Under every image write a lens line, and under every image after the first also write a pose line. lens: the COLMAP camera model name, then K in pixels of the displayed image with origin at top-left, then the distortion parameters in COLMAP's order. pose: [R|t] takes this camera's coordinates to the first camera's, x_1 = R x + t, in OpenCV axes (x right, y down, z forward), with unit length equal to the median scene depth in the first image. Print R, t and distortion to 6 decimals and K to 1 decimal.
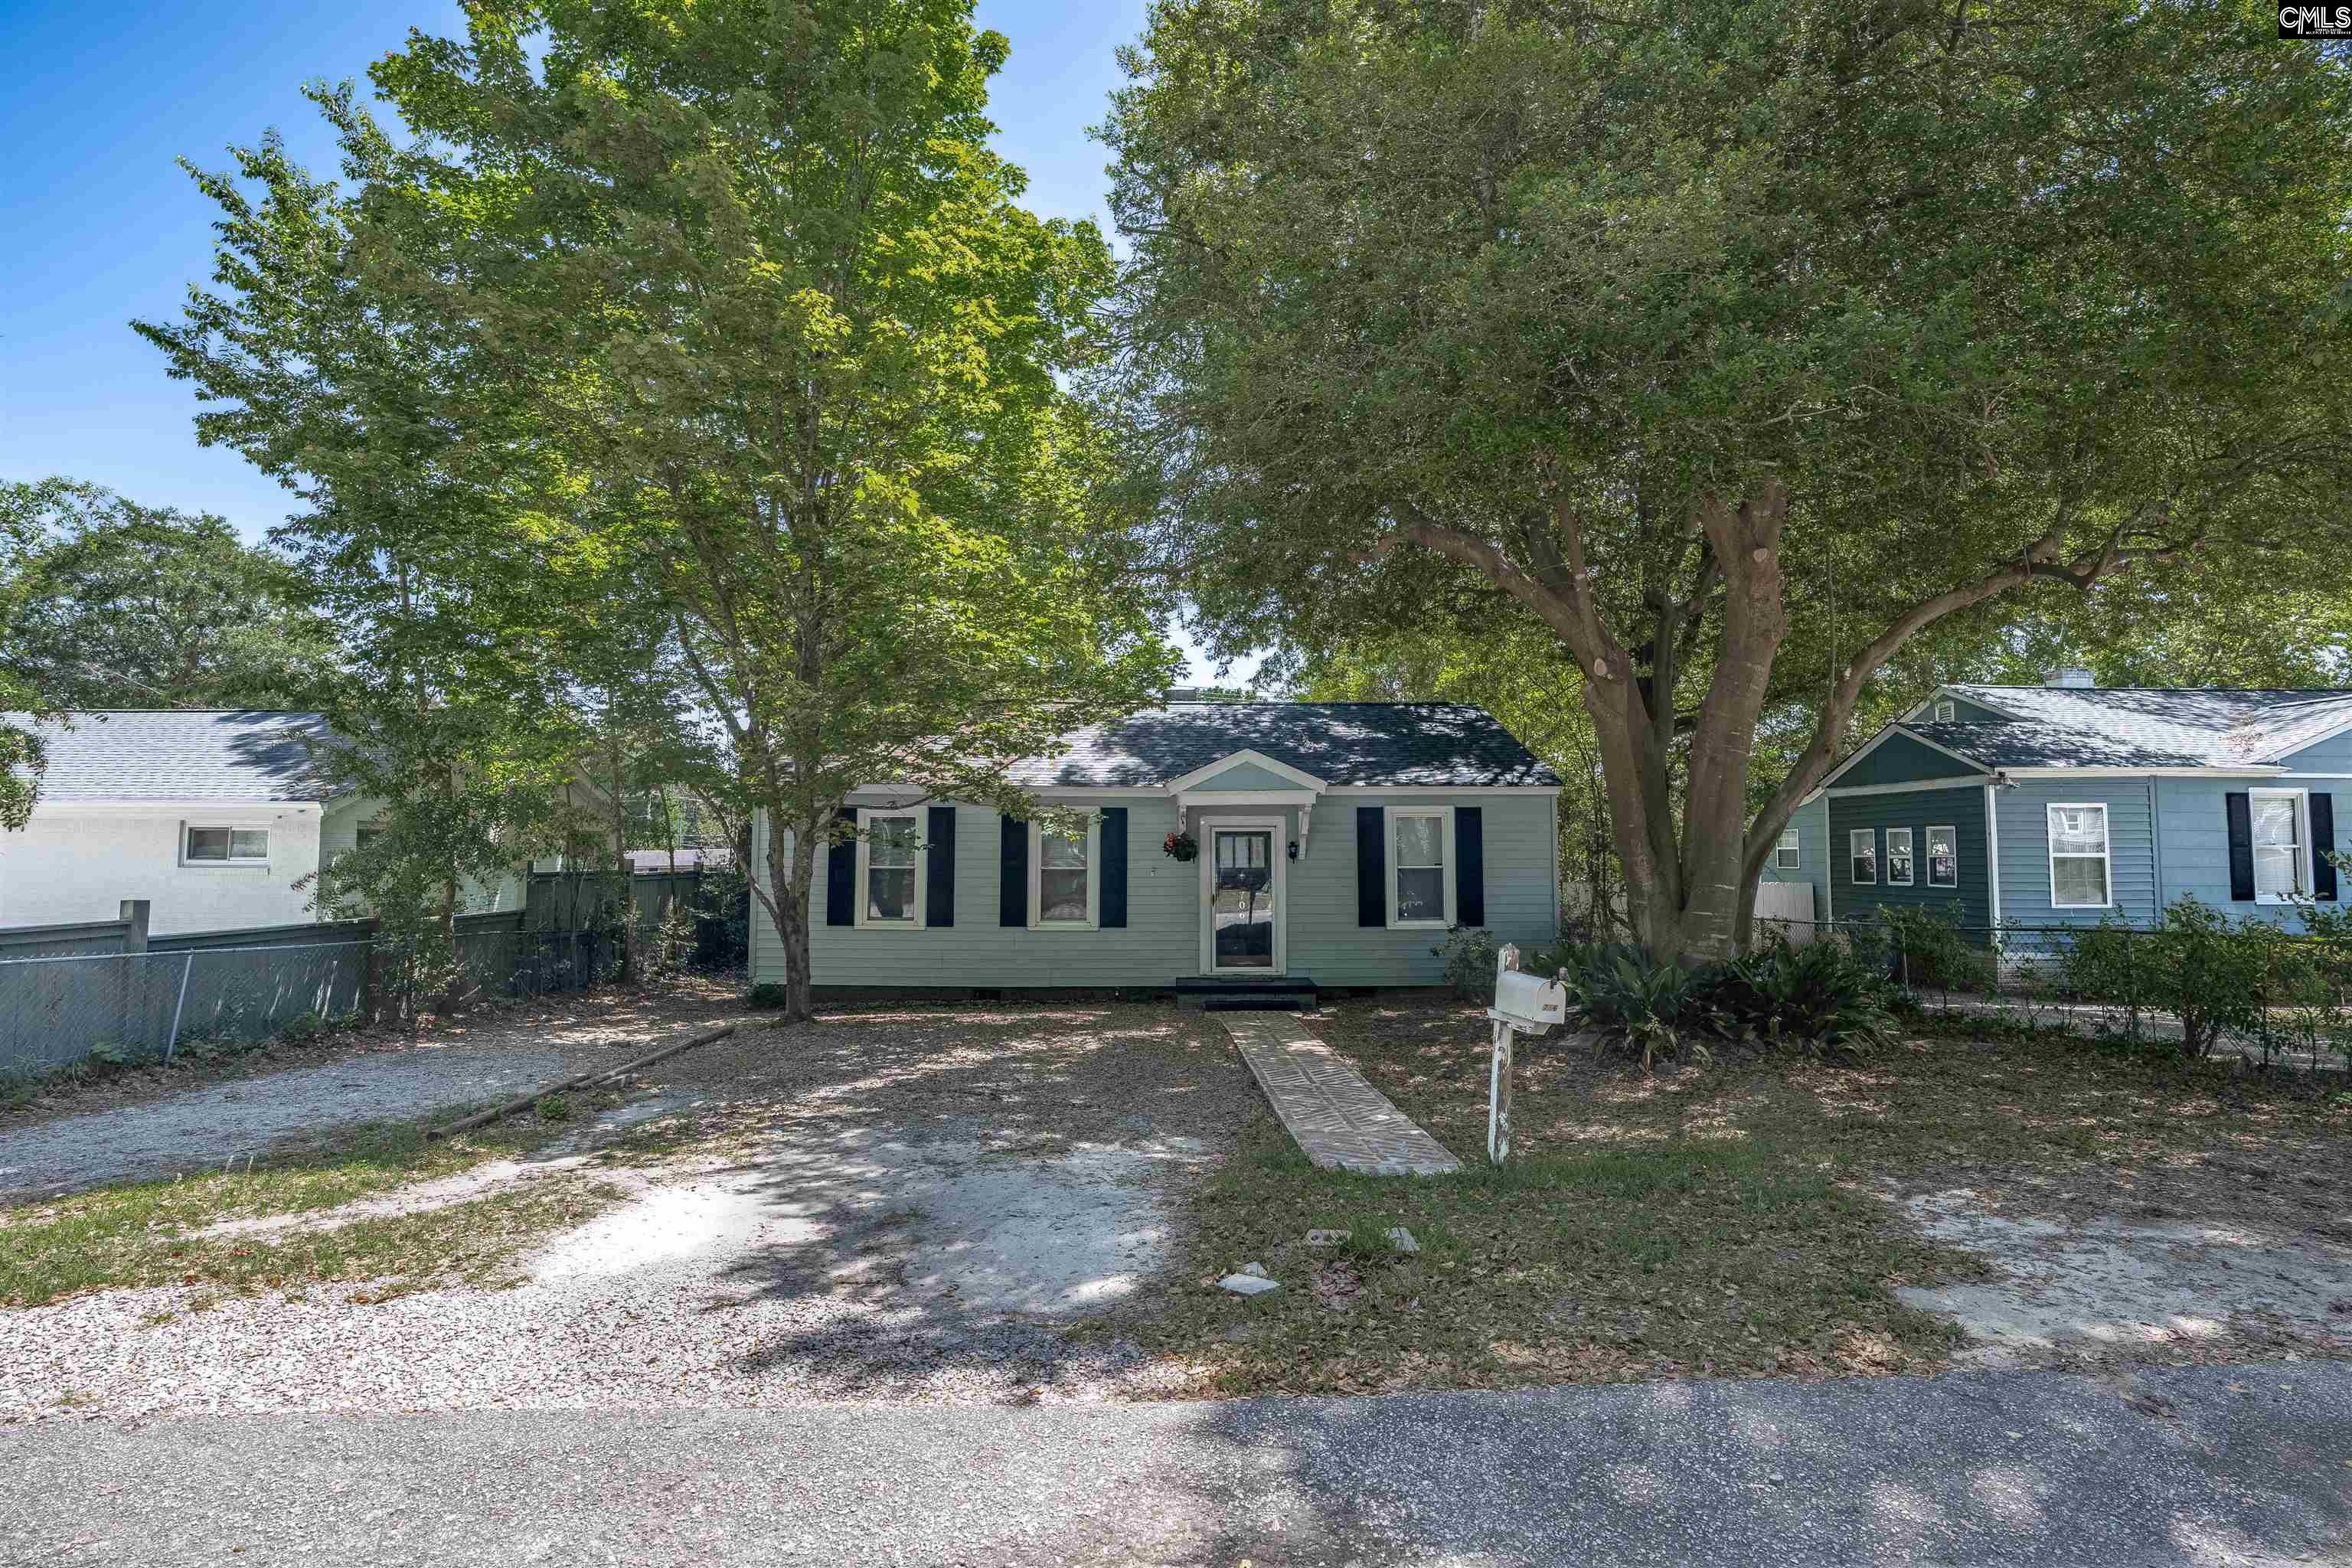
lens RADIAL K [[1105.8, 0, 1171.1], [0, 1105.8, 779.1], [0, 0, 1]] dist [-0.042664, 0.015640]
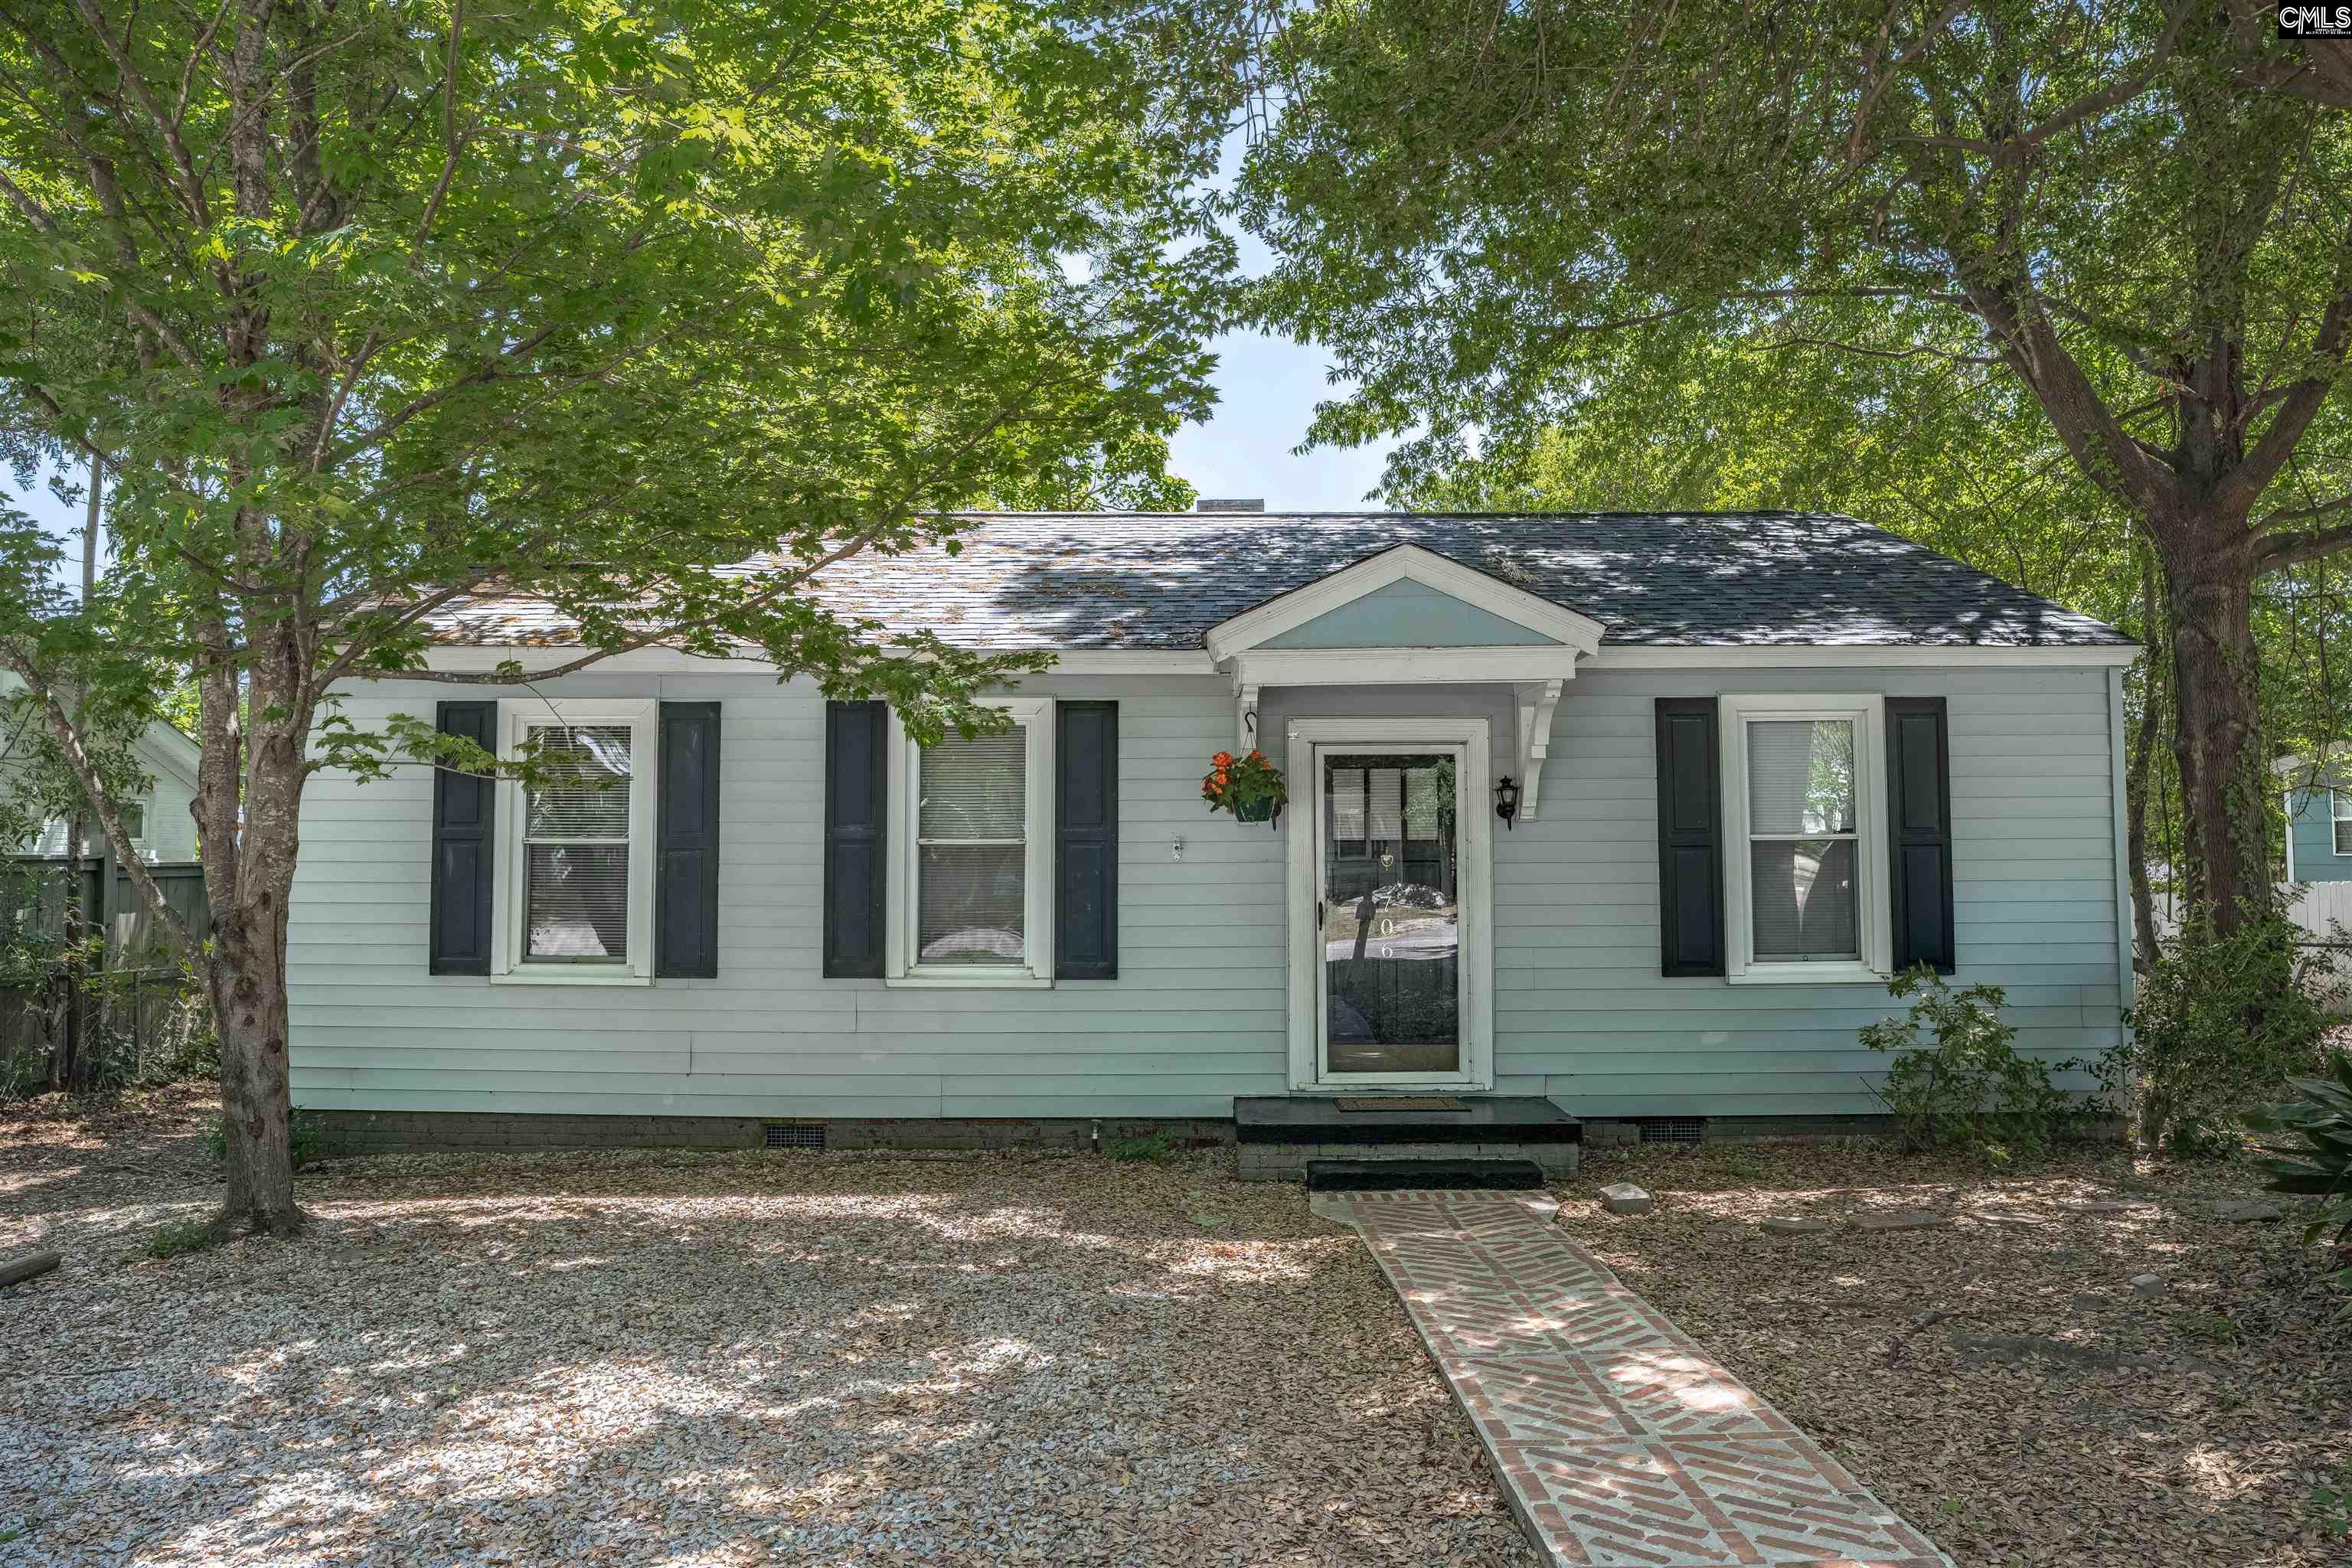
lens RADIAL K [[1438.7, 0, 1176.0], [0, 1438.7, 784.0], [0, 0, 1]] dist [-0.043415, 0.000534]
pose [[0.999428, -0.003916, -0.033595, 0.001491], [0.004729, 0.999697, 0.024153, 0.045172], [0.033490, -0.024298, 0.999144, 0.446001]]
